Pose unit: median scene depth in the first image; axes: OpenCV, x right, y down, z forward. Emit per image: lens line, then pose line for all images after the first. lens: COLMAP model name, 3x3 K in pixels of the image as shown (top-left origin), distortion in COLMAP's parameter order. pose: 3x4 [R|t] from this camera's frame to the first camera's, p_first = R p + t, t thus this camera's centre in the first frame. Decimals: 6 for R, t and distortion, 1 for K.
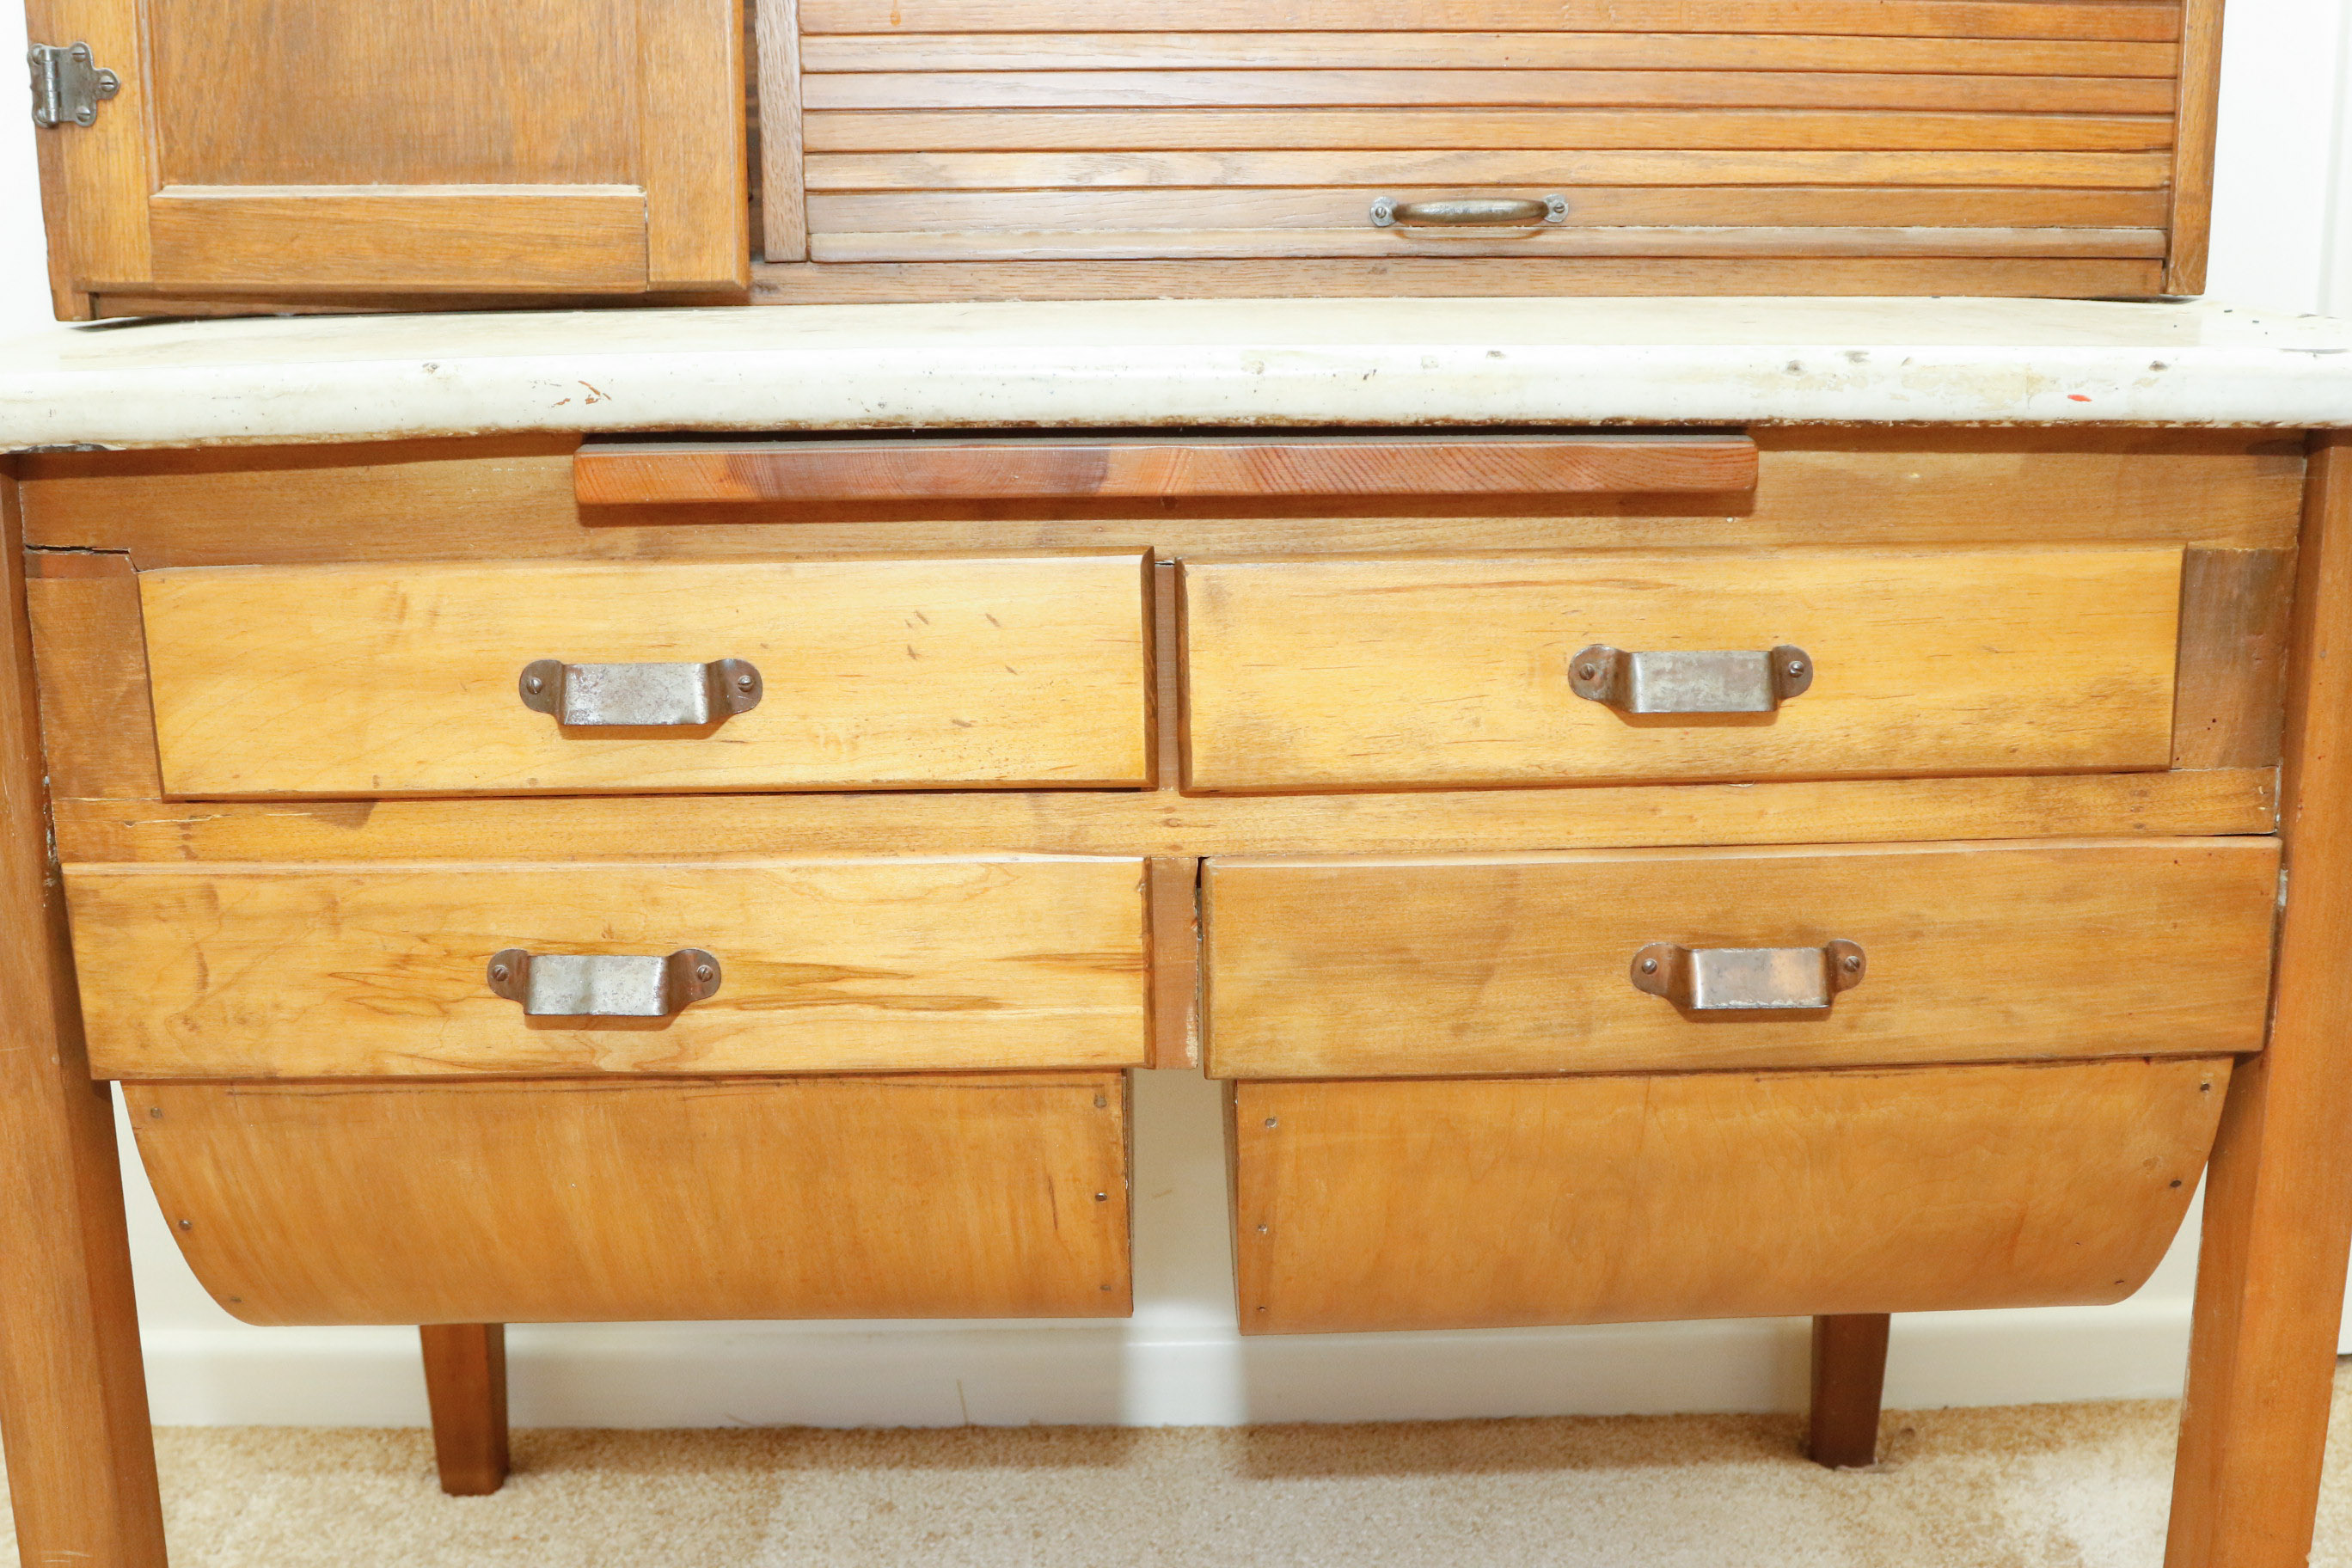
lens RADIAL K [[2535.0, 0, 1182.6], [0, 2535.0, 803.6], [0, 0, 1]] dist [-0.125445, 0.057475]
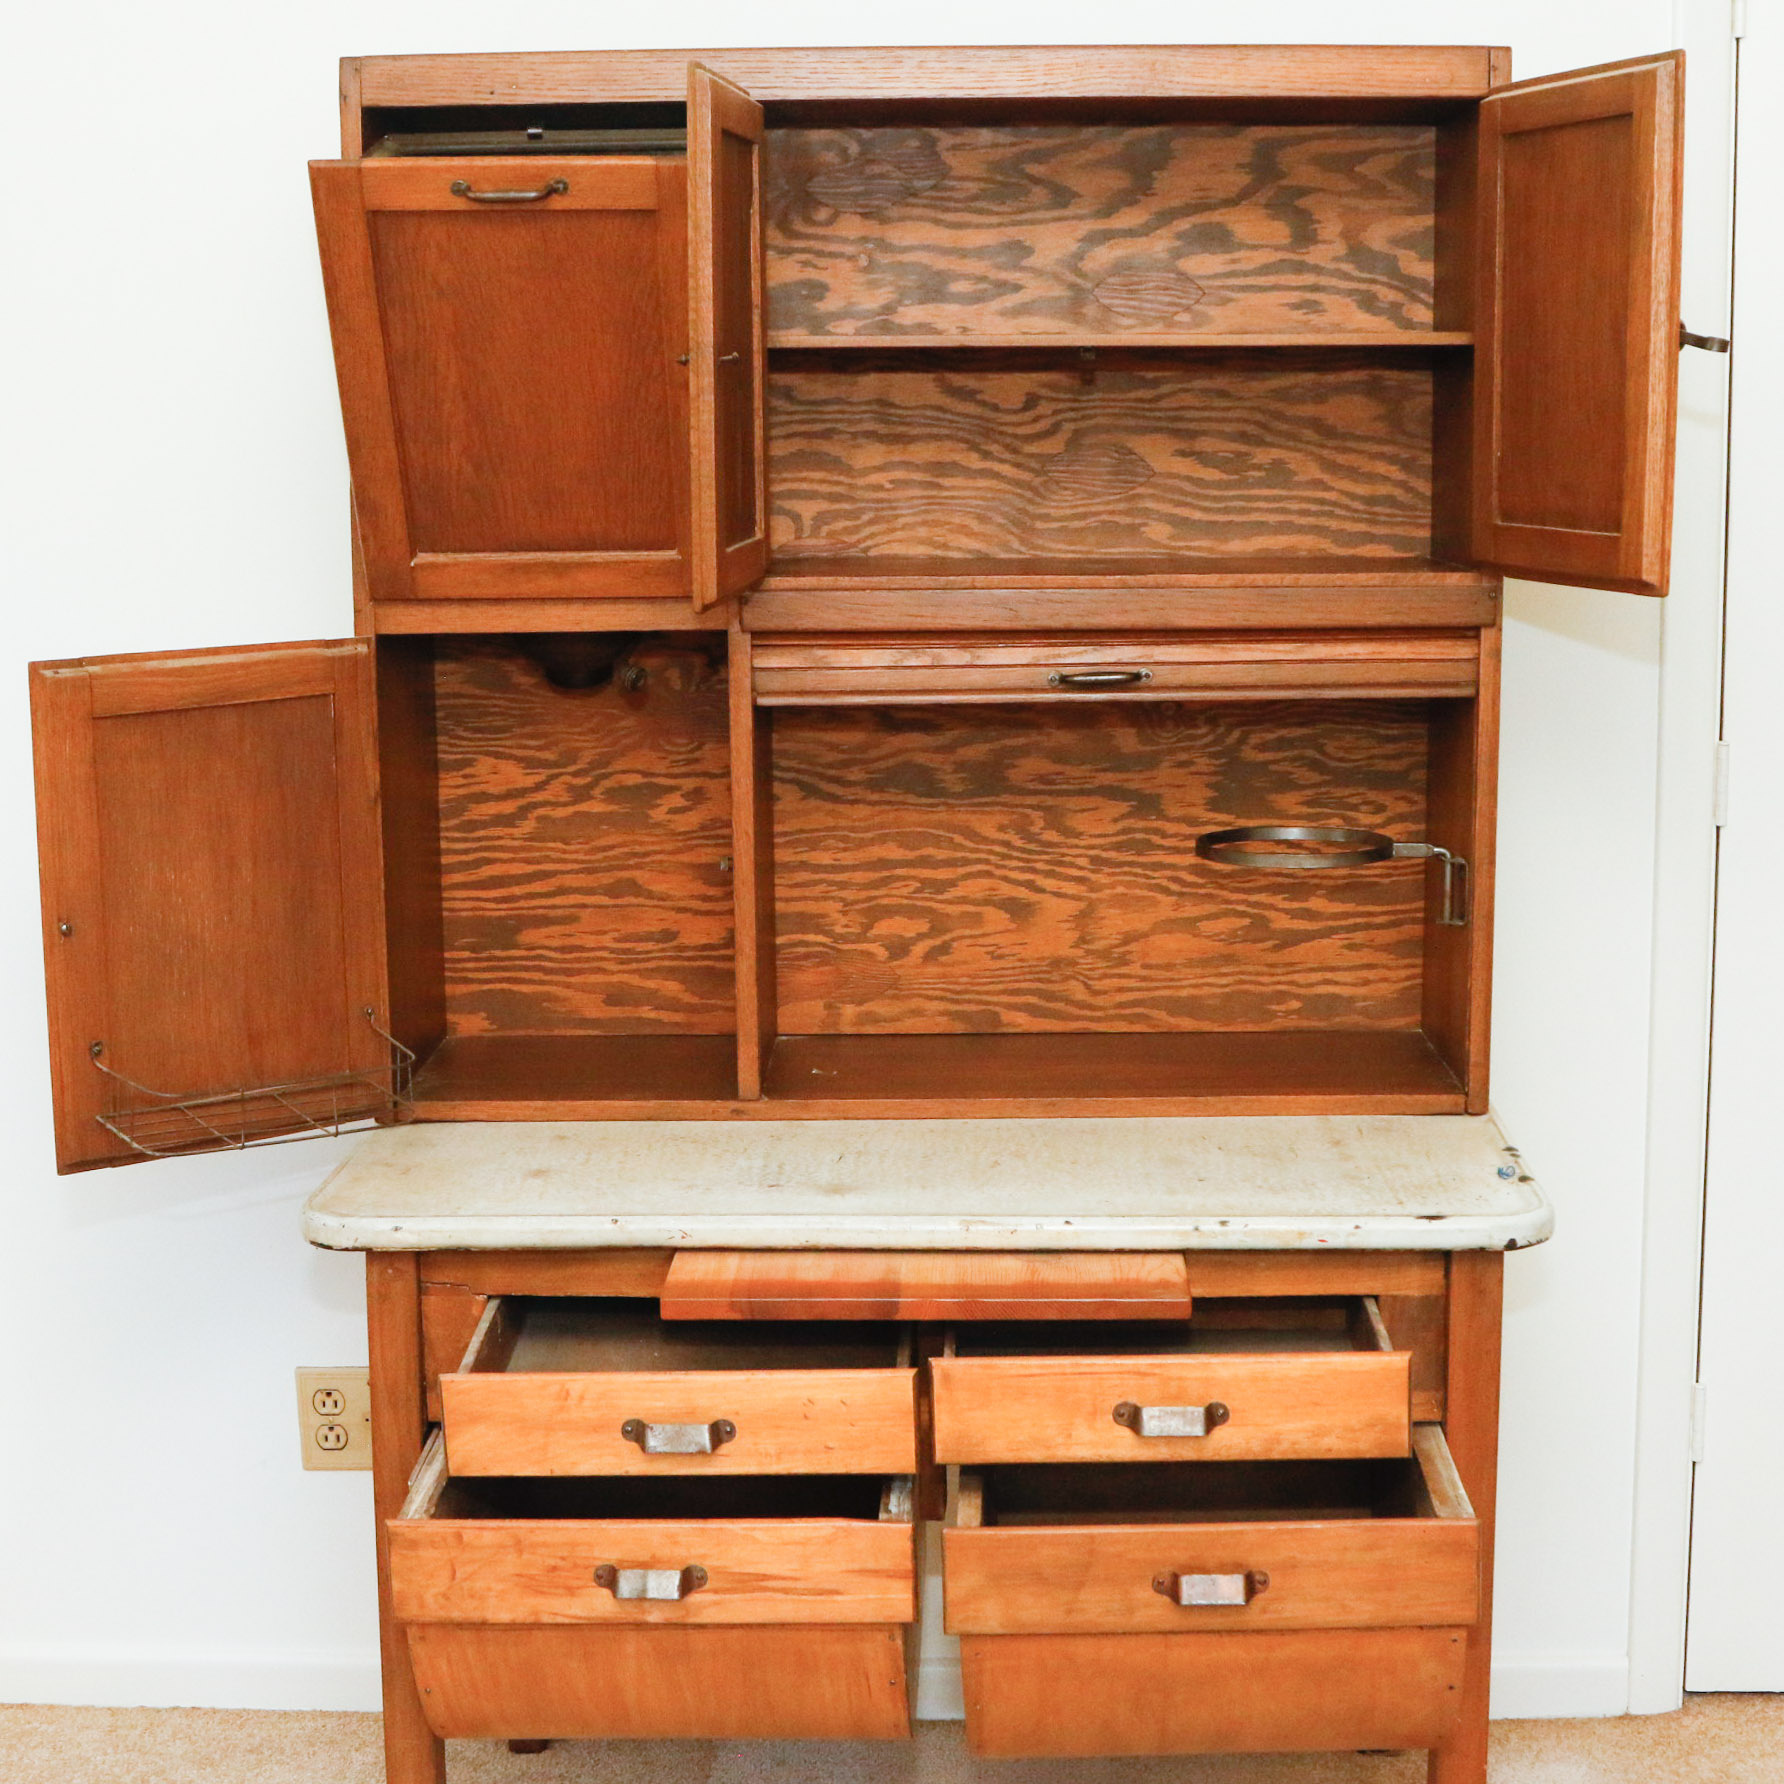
lens RADIAL K [[2981.4, 0, 898.2], [0, 2981.4, 891.1], [0, 0, 1]] dist [-0.120892, 0.124351]
pose [[0.998356, 0.005522, -0.057056, 0.111974], [-0.009429, 0.997611, -0.068438, -0.268317], [0.056542, 0.068863, 0.996022, -1.628763]]
